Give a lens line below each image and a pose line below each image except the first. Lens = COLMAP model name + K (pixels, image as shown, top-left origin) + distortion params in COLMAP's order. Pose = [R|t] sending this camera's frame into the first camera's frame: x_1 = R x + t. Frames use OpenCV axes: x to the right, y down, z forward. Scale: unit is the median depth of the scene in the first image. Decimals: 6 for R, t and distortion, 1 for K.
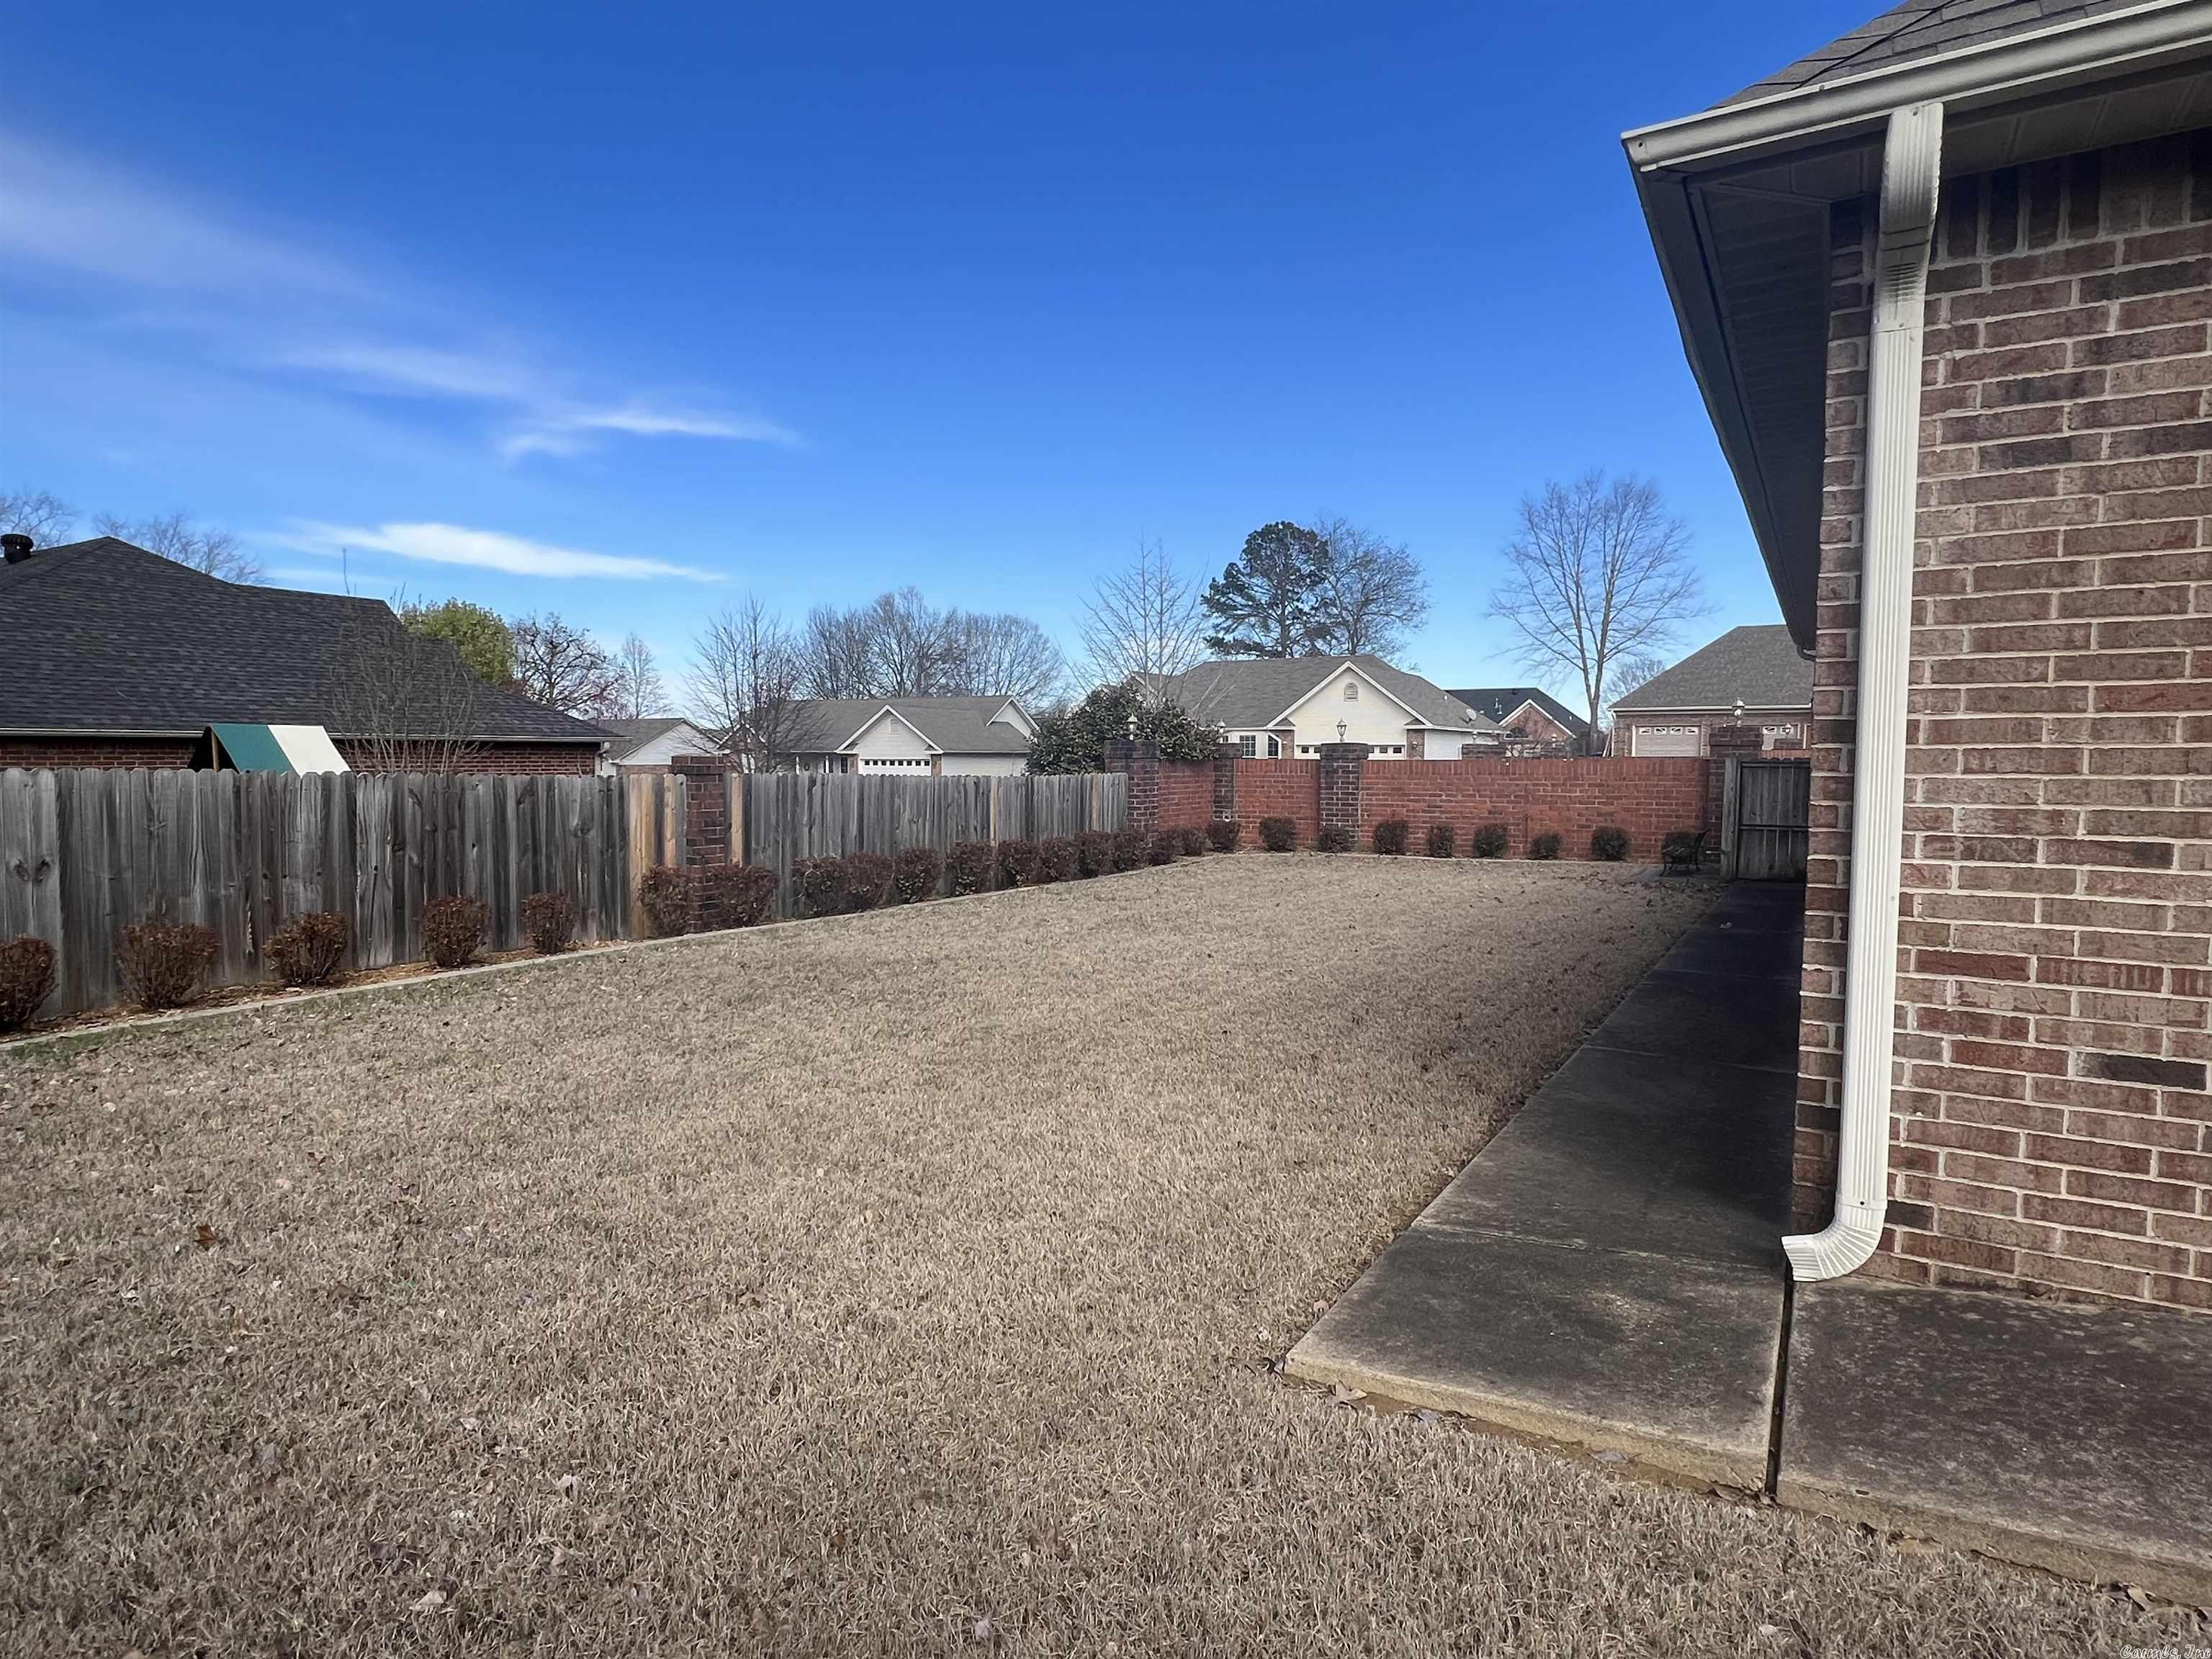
lens RADIAL K [[1178.4, 0, 1106.0], [0, 1178.4, 829.5], [0, 0, 1]] dist [-0.003070, 0.000083]
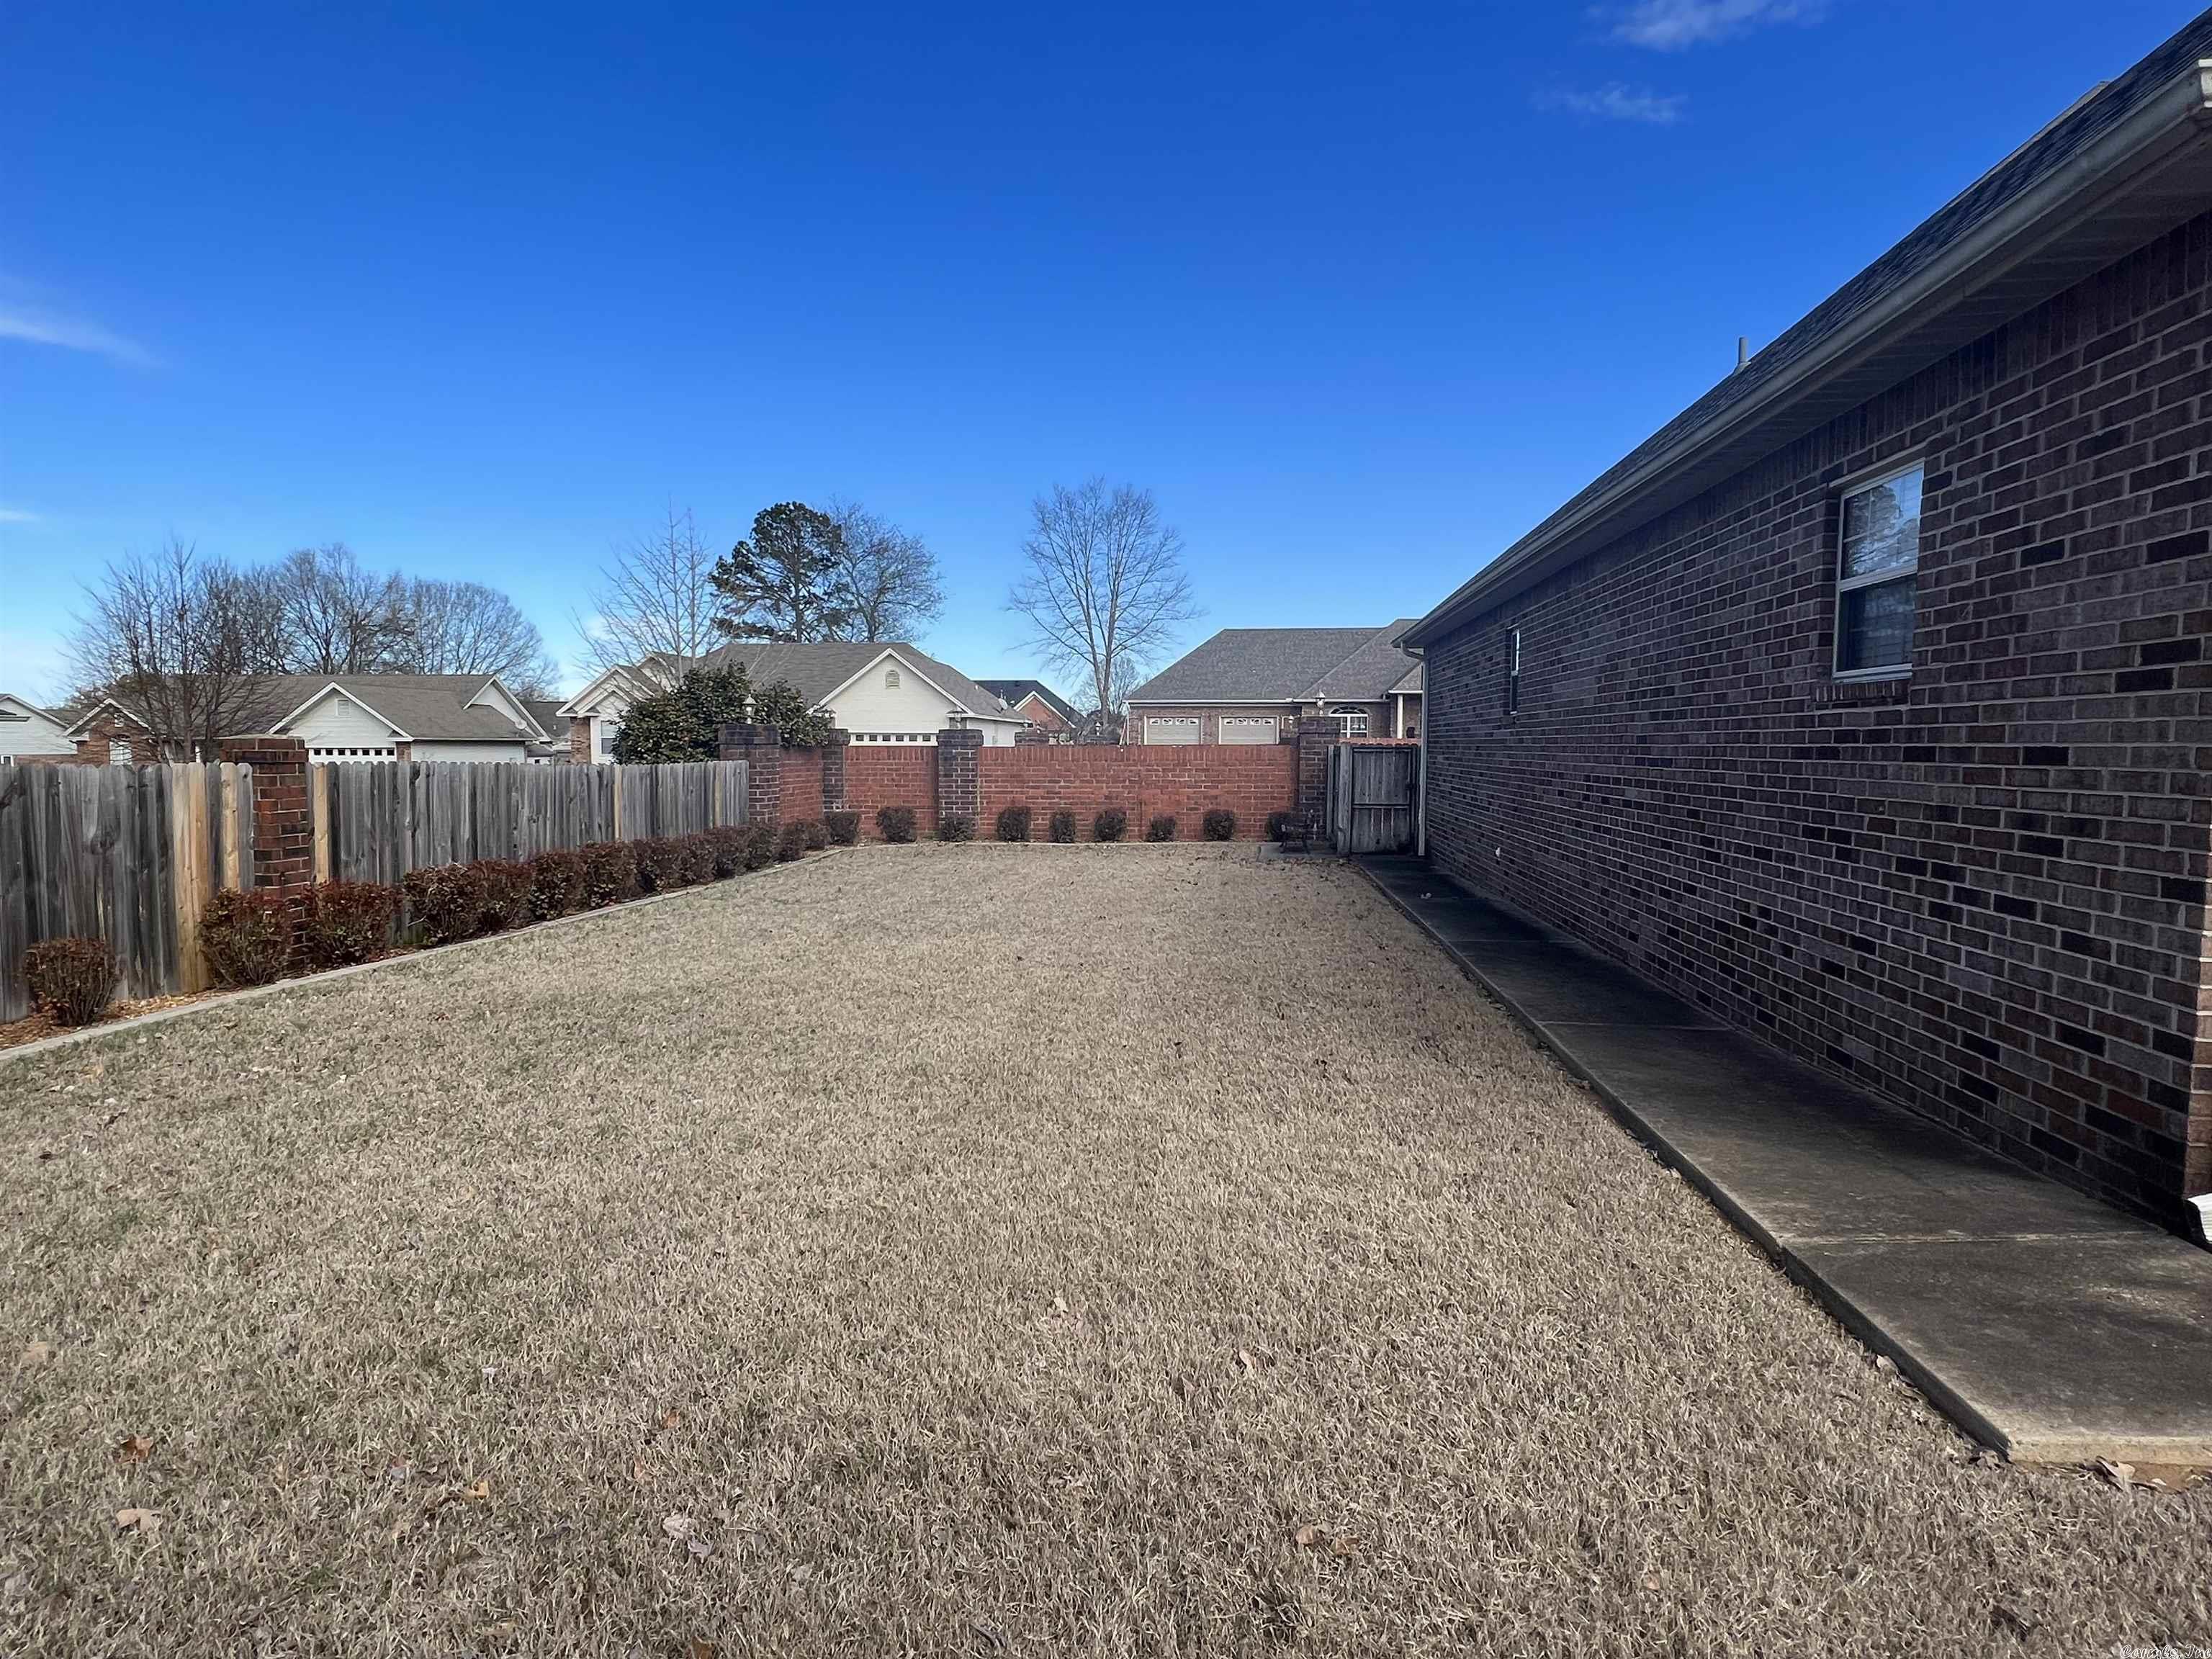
lens RADIAL K [[1178.4, 0, 1106.0], [0, 1178.4, 829.5], [0, 0, 1]] dist [-0.003070, 0.000083]
pose [[0.913064, -0.028259, 0.406836, -0.086490], [0.024499, 0.999595, 0.014448, -0.001464], [-0.407080, -0.003225, 0.913387, 0.057227]]
